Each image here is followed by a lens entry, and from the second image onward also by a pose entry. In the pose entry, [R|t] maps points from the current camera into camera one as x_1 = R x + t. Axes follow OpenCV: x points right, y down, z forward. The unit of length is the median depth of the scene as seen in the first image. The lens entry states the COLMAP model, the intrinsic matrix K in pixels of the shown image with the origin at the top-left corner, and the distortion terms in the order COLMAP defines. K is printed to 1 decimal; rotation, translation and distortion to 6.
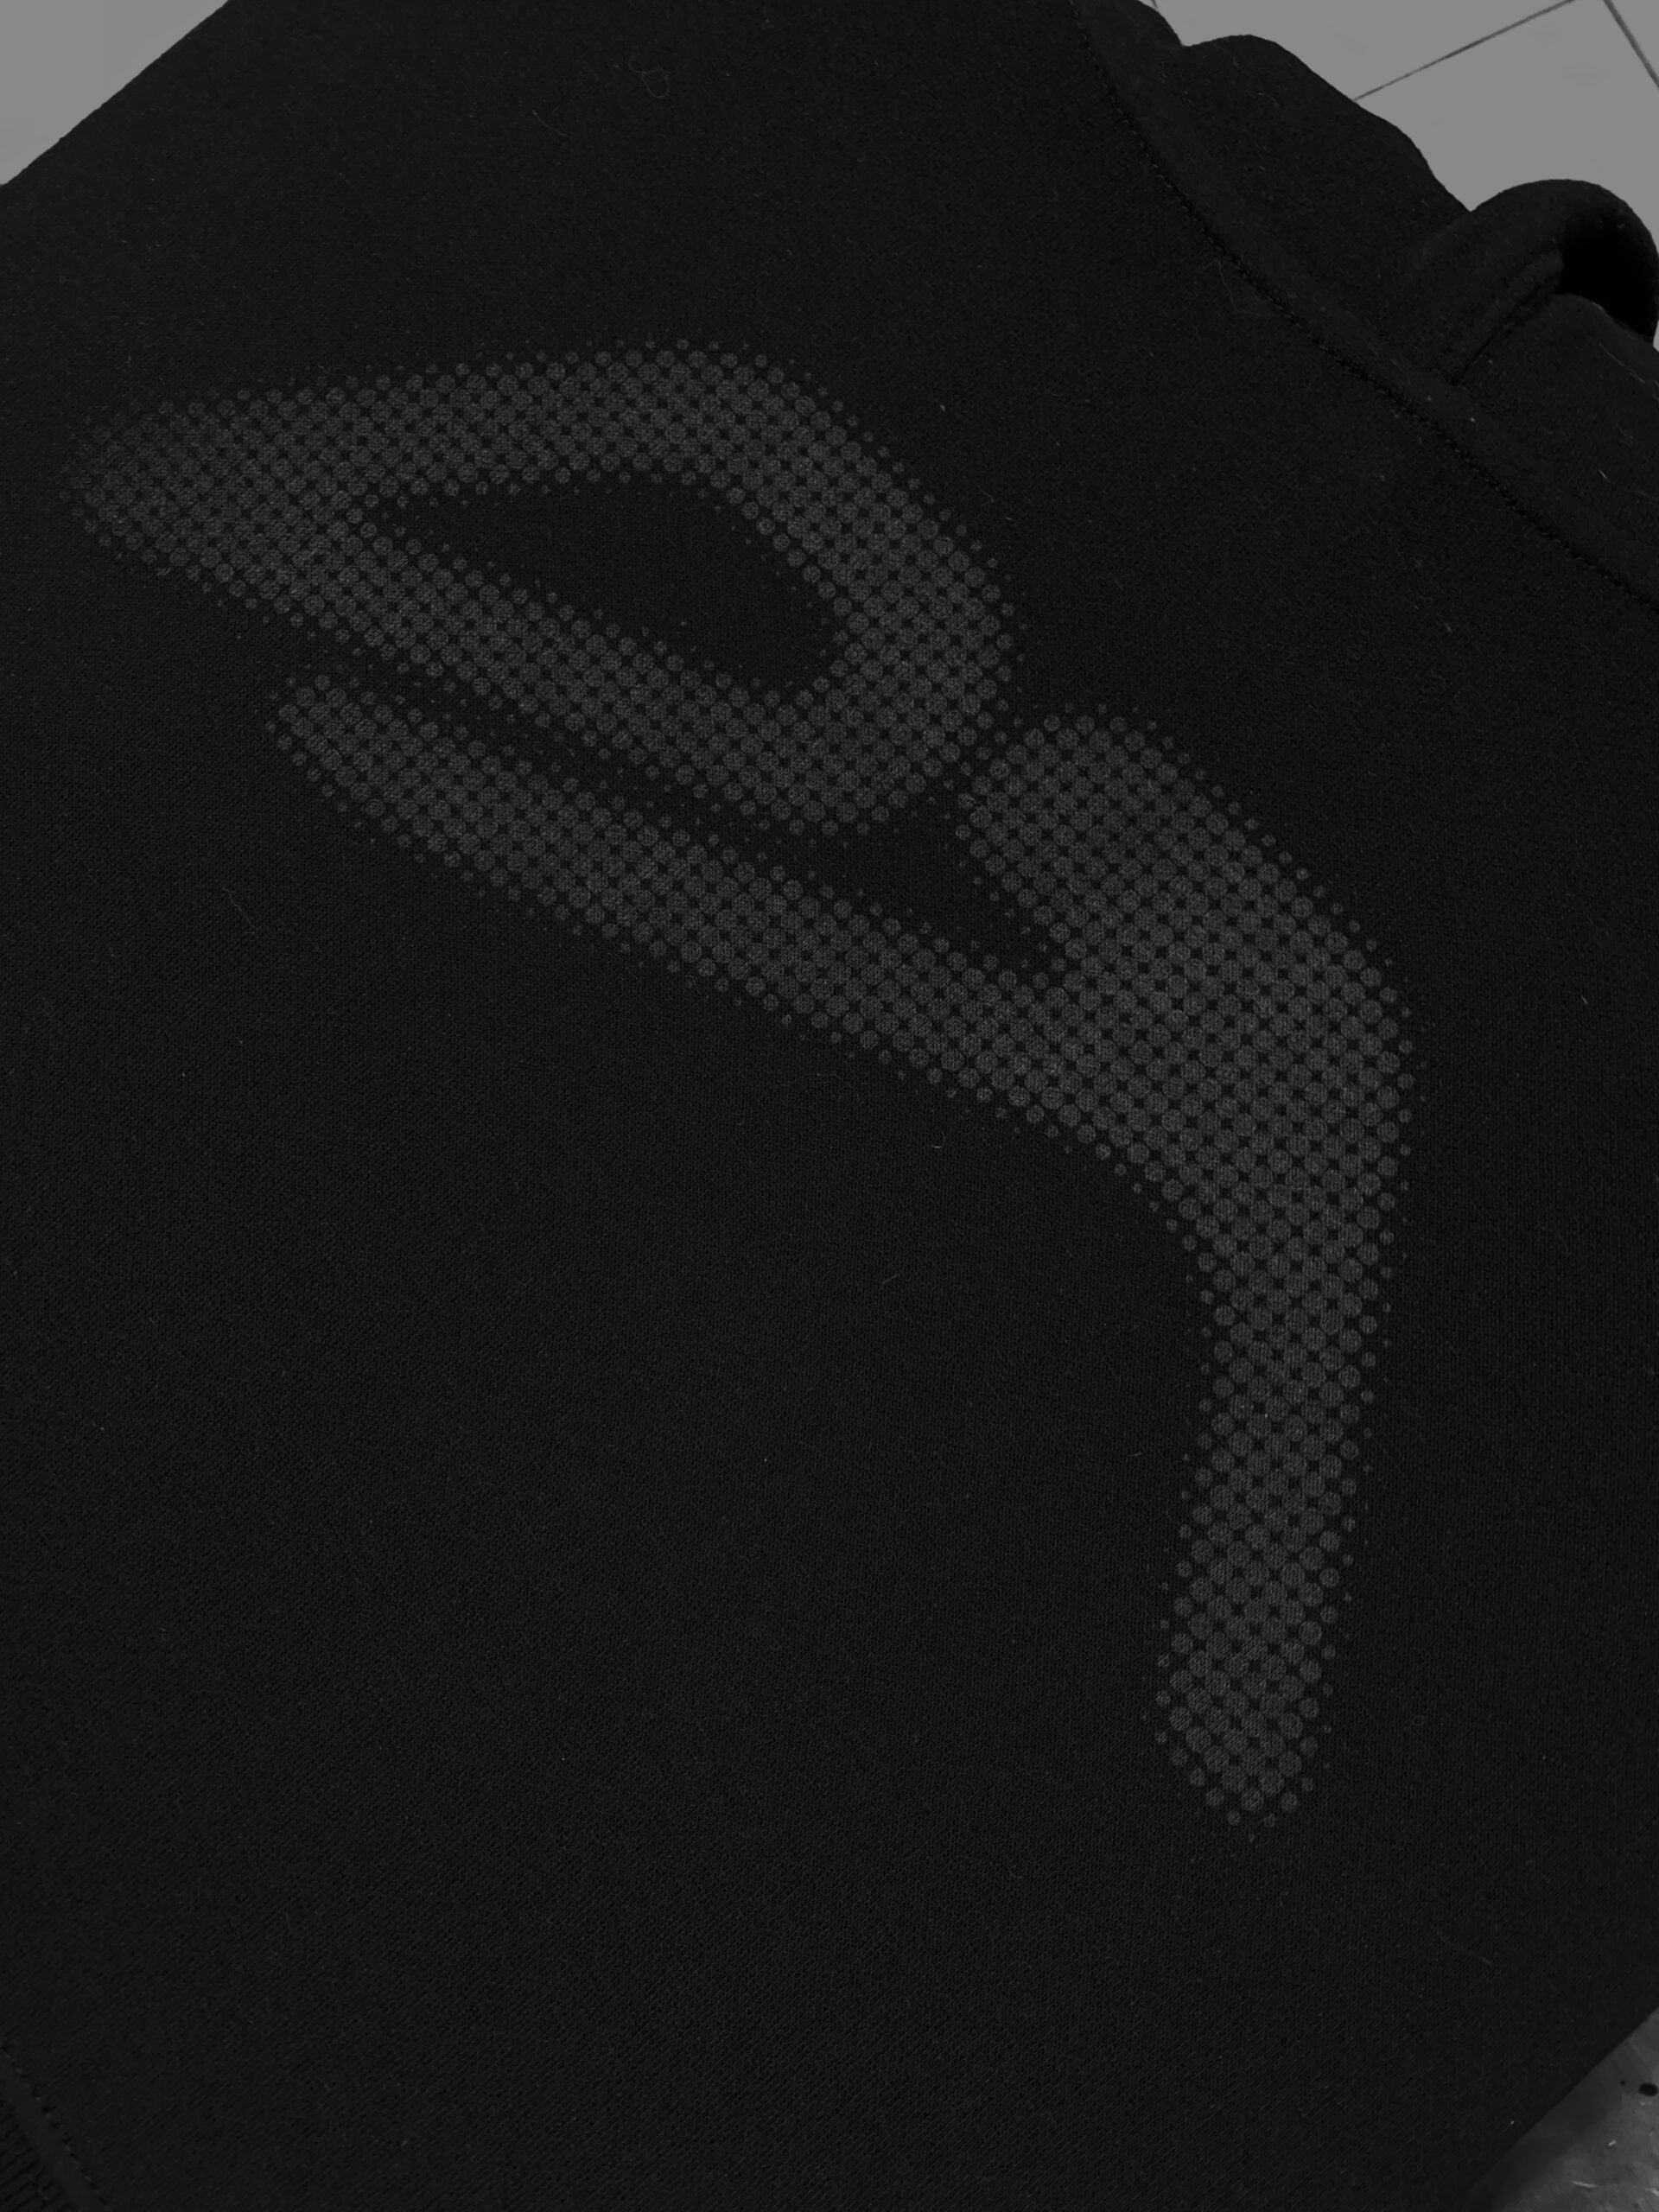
lens RADIAL K [[1679.9, 0, 829.5], [0, 1679.9, 1106.0], [0, 0, 1]] dist [0.000686, -0.000302]
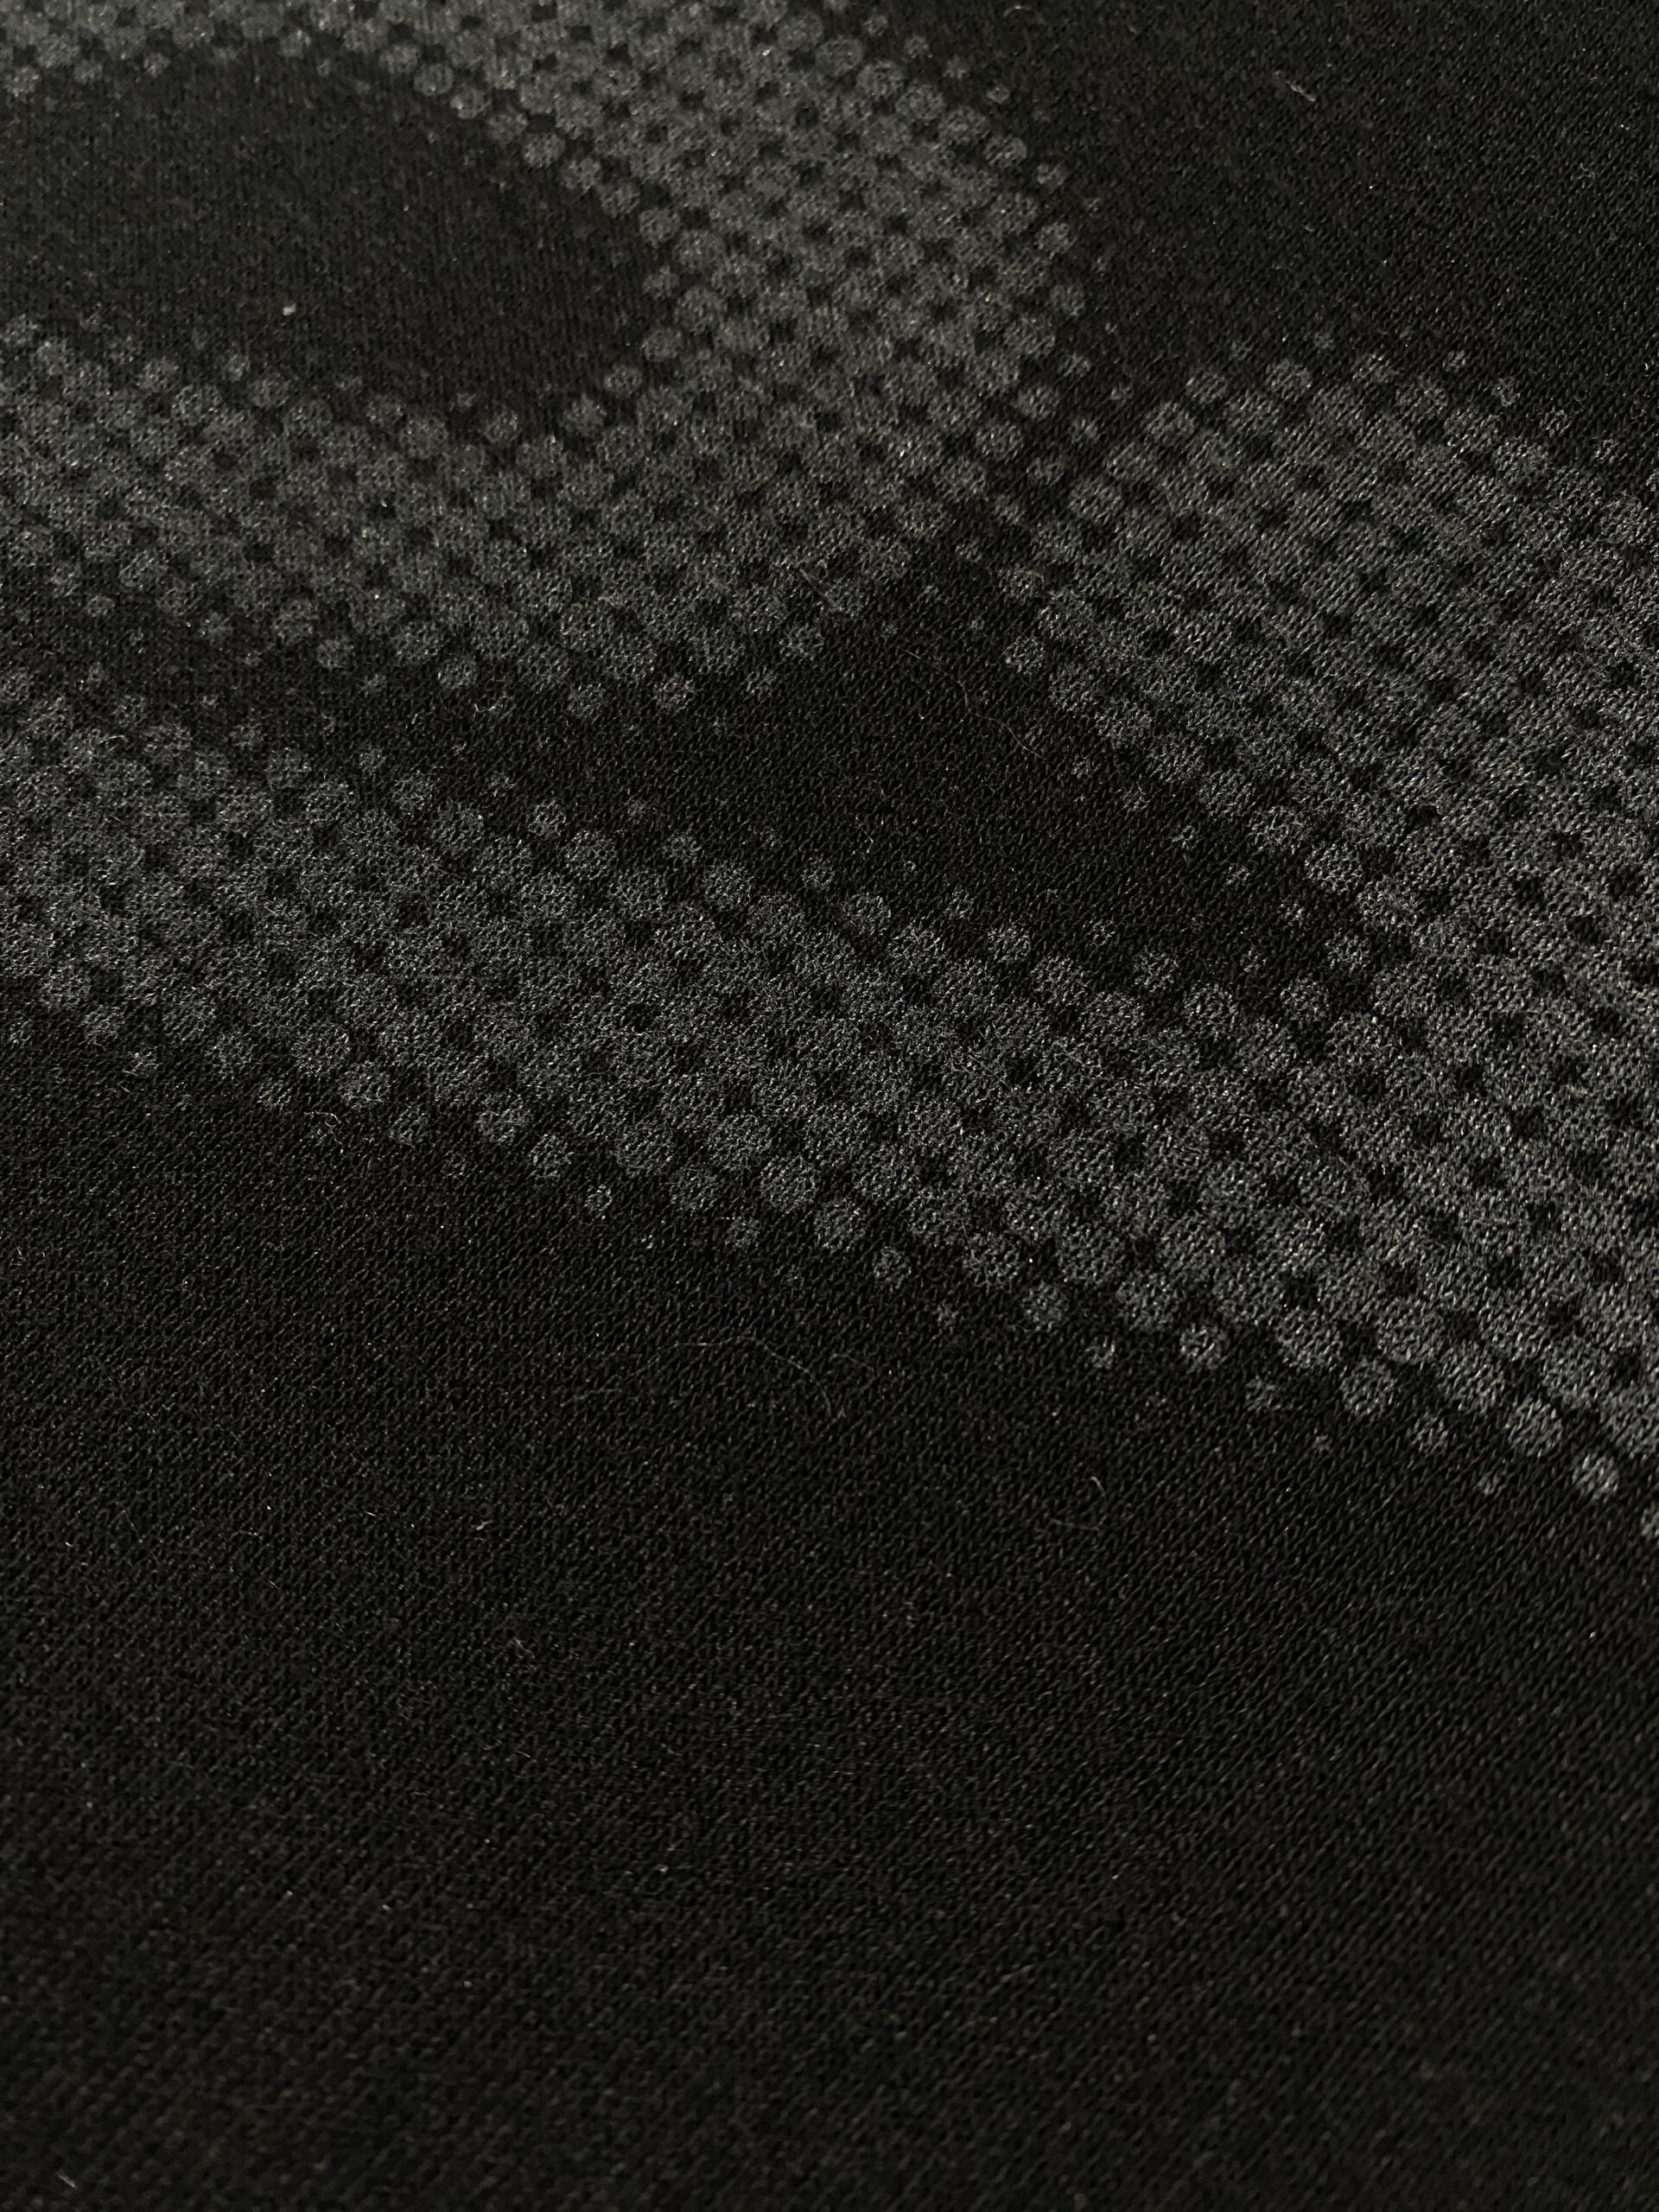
lens RADIAL K [[1628.7, 0, 829.5], [0, 1628.7, 1106.0], [0, 0, 1]] dist [0.094141, -0.271879]
pose [[0.992086, -0.125153, -0.010115, 0.027365], [0.121571, 0.977581, -0.171916, -0.006164], [0.031405, 0.169325, 0.985060, 0.654791]]
